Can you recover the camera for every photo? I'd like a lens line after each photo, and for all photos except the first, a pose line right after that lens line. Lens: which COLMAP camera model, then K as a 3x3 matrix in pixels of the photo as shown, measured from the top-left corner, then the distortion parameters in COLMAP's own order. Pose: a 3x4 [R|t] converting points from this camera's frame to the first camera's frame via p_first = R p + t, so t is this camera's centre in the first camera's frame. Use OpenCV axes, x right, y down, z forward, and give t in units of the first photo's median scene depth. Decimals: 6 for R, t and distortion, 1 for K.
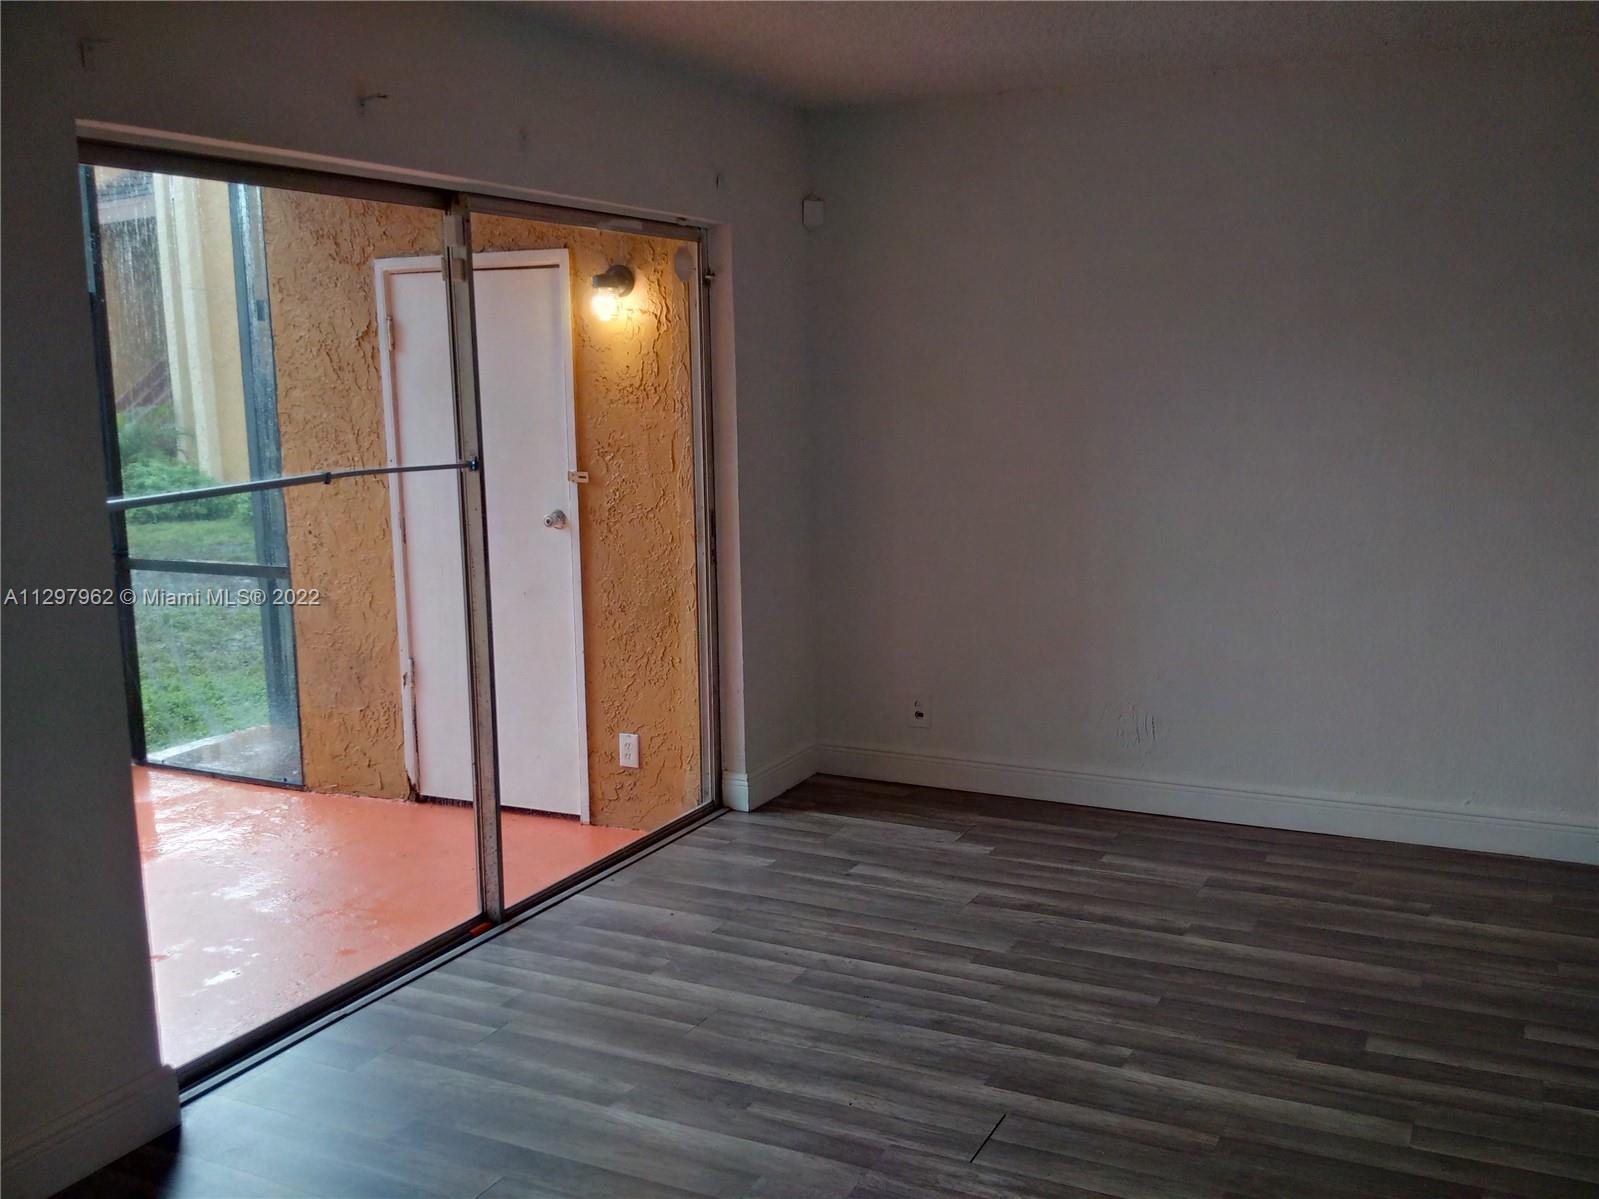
lens RADIAL K [[1481.8, 0, 817.6], [0, 1481.8, 599.8], [0, 0, 1]] dist [0.162669, -0.390078]
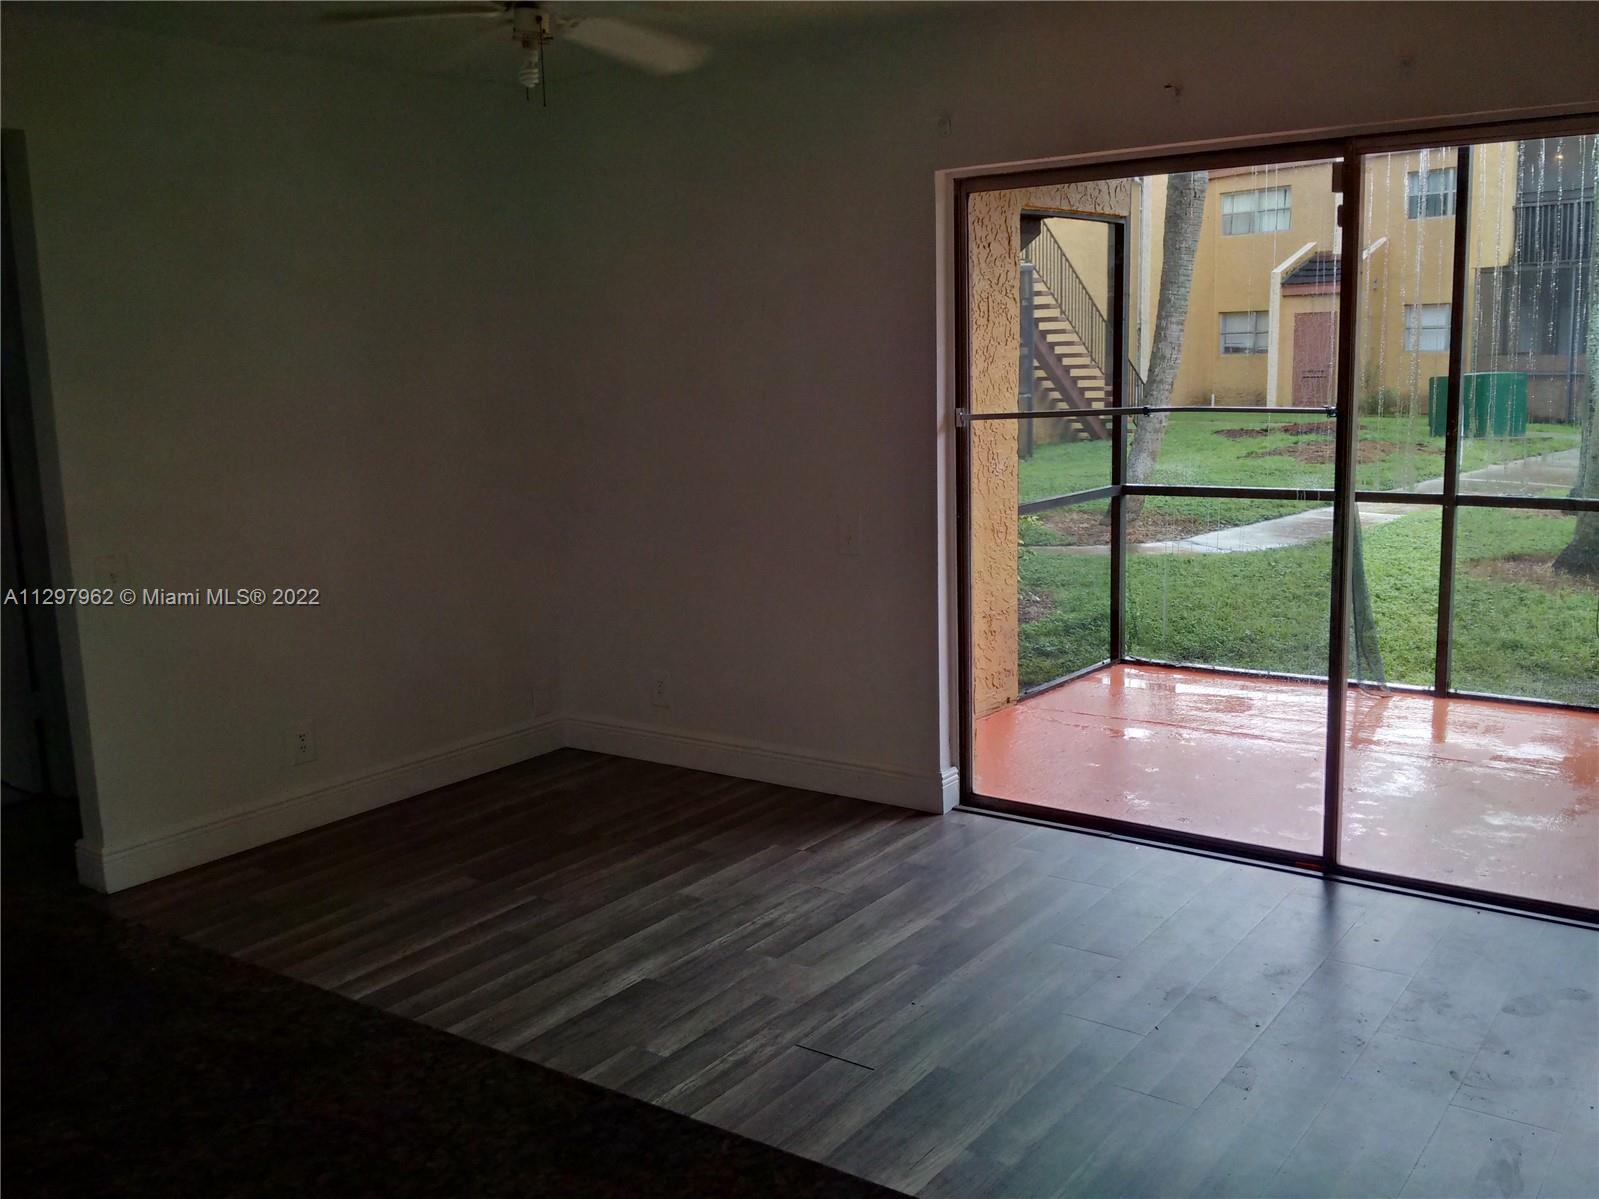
lens RADIAL K [[1481.8, 0, 817.6], [0, 1481.8, 599.8], [0, 0, 1]] dist [0.162669, -0.390078]
pose [[-0.170521, 0.191331, -0.966600, 1.079503], [-0.120166, 0.969607, 0.213125, -0.188491], [0.977999, 0.152495, -0.142347, 1.074290]]
